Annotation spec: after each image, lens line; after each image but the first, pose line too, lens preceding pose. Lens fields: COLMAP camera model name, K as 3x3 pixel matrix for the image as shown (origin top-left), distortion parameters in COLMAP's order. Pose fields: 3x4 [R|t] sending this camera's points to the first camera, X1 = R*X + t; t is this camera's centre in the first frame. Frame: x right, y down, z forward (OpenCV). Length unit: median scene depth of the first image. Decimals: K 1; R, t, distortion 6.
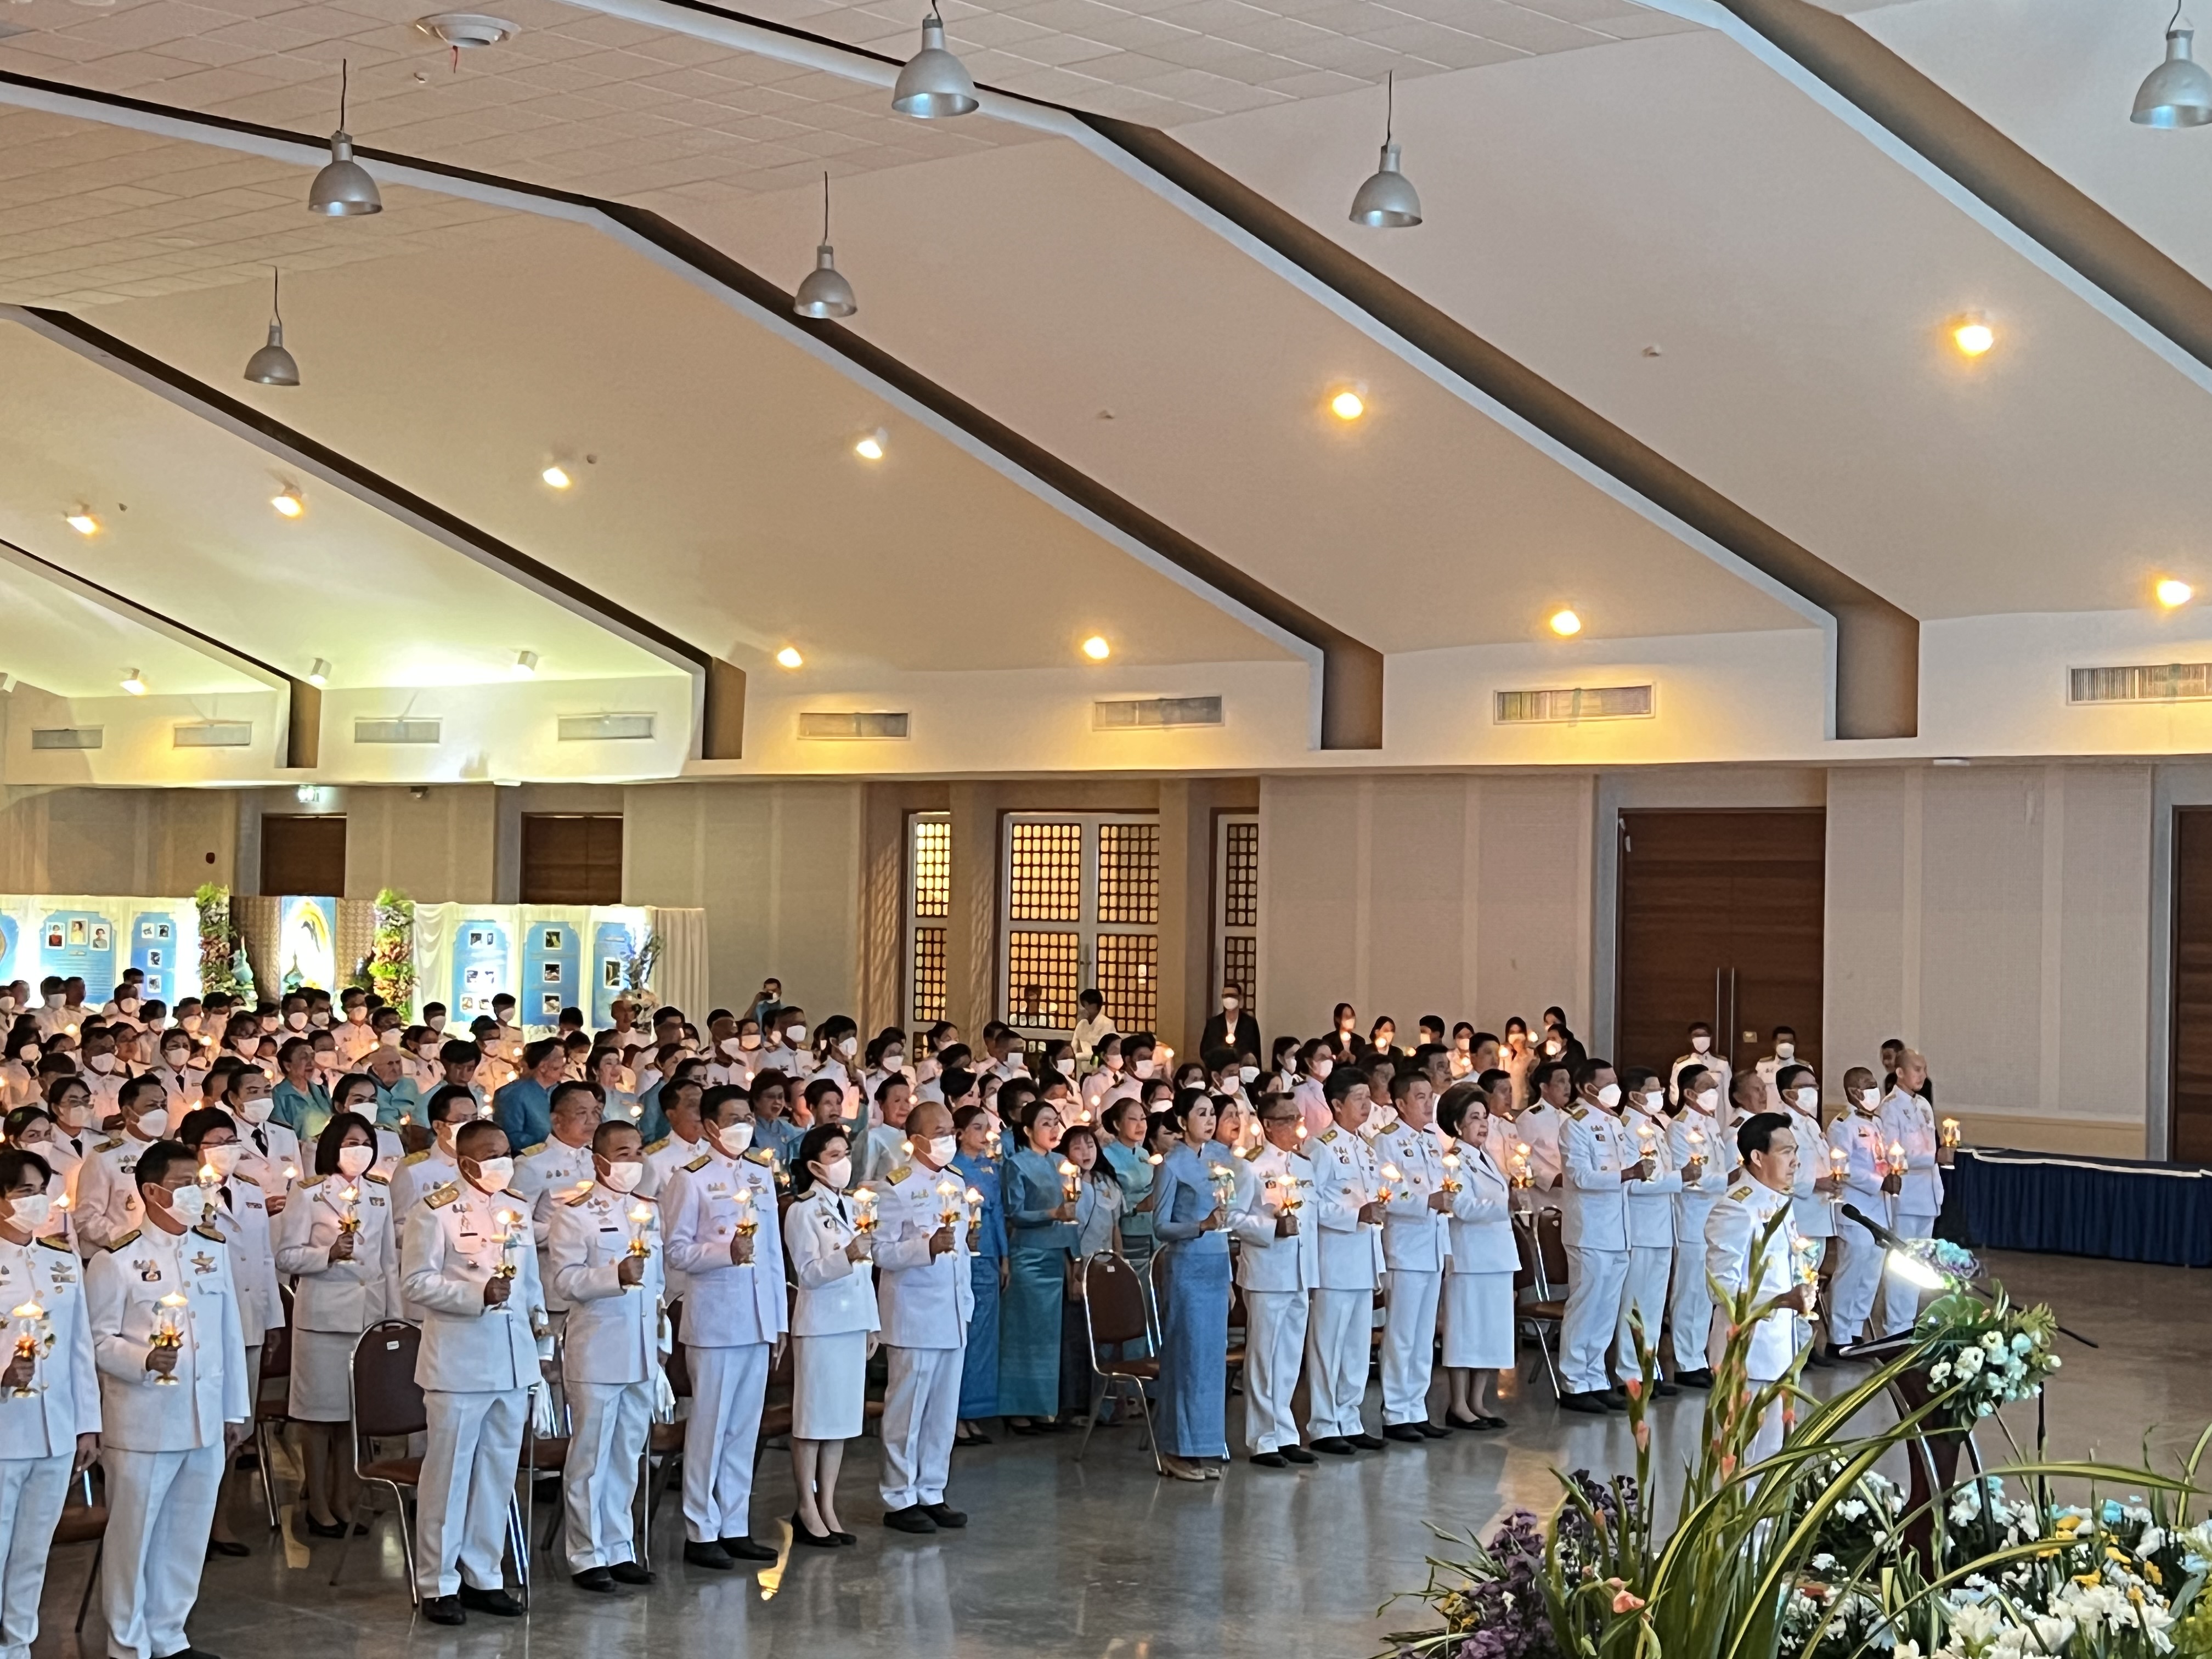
lens RADIAL K [[3456.0, 0, 1106.0], [0, 3456.0, 829.5], [0, 0, 1]] dist [0.042259, 0.026622]
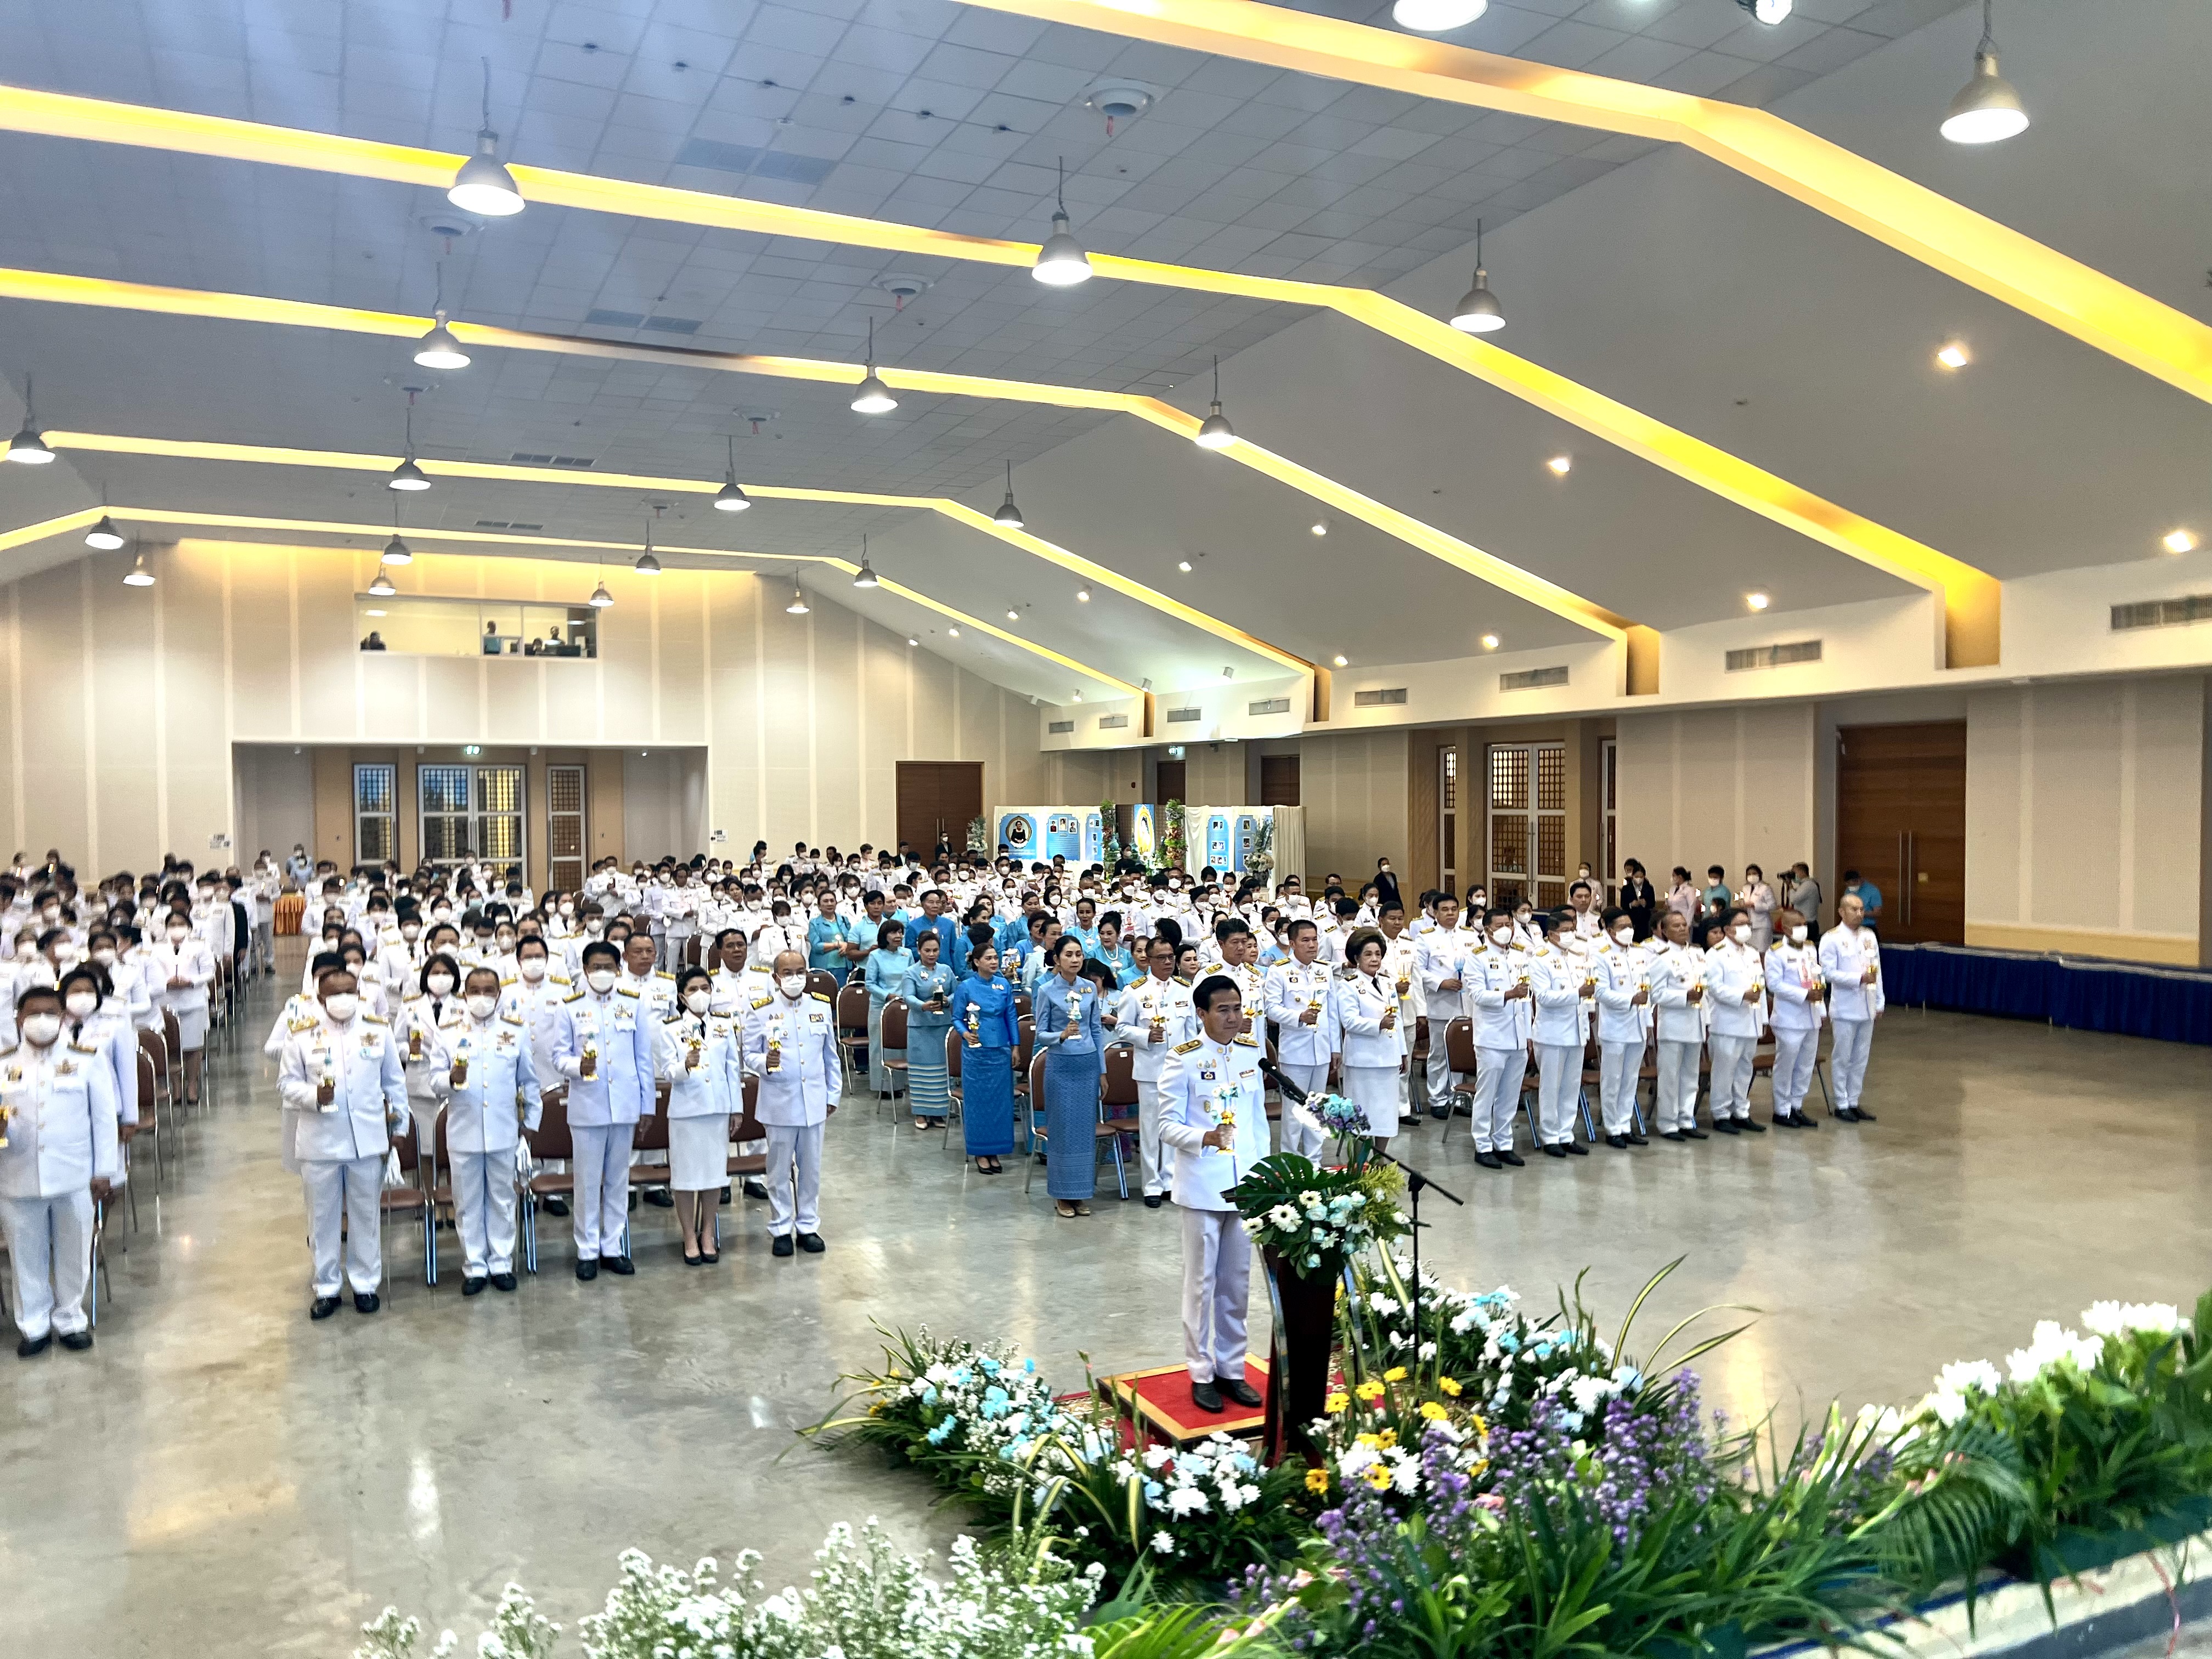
lens RADIAL K [[1693.7, 0, 1106.0], [0, 1693.7, 829.5], [0, 0, 1]] dist [0.051621, -0.054970]
pose [[0.914530, -0.019212, -0.404063, 0.157315], [0.033868, 0.999001, 0.029154, 0.006664], [0.403099, -0.040346, 0.914267, 0.193804]]
